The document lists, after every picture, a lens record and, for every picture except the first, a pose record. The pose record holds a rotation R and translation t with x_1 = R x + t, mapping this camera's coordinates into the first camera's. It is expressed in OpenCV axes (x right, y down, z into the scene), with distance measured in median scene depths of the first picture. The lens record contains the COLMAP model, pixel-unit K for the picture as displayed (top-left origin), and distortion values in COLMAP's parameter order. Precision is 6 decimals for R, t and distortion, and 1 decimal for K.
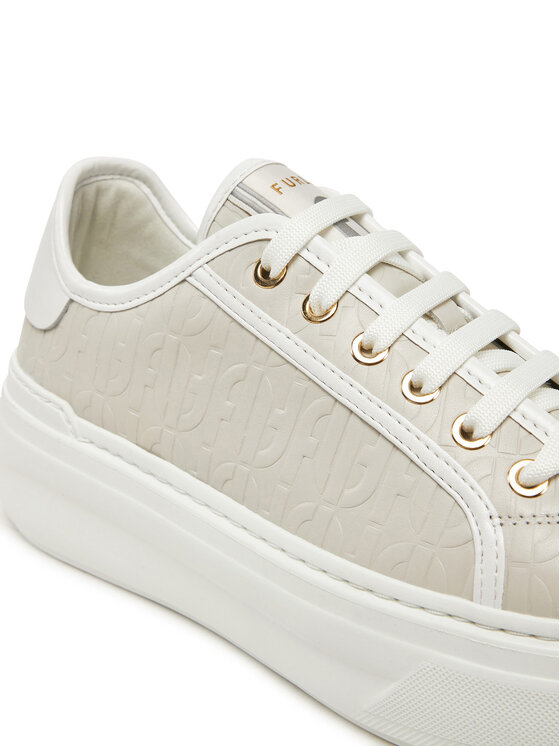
lens RADIAL K [[1115.1, 0, 280.0], [0, 1115.1, 373.0], [0, 0, 1]] dist [-0.001245, 0.000456]
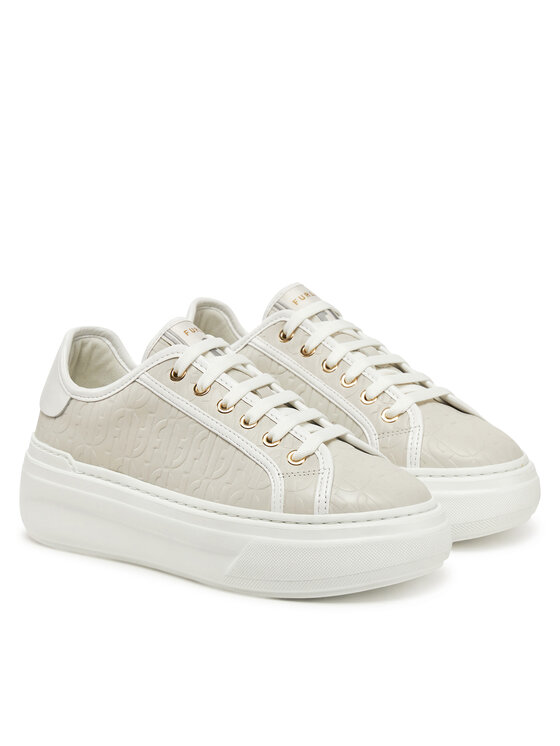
lens RADIAL K [[1936.8, 0, 280.0], [0, 1936.8, 373.0], [0, 0, 1]] dist [0.039270, 0.193936]
pose [[0.999420, -0.015843, 0.030128, 0.070937], [0.021573, 0.979441, -0.200575, 0.622282], [-0.026330, 0.201109, 0.979215, -2.471695]]
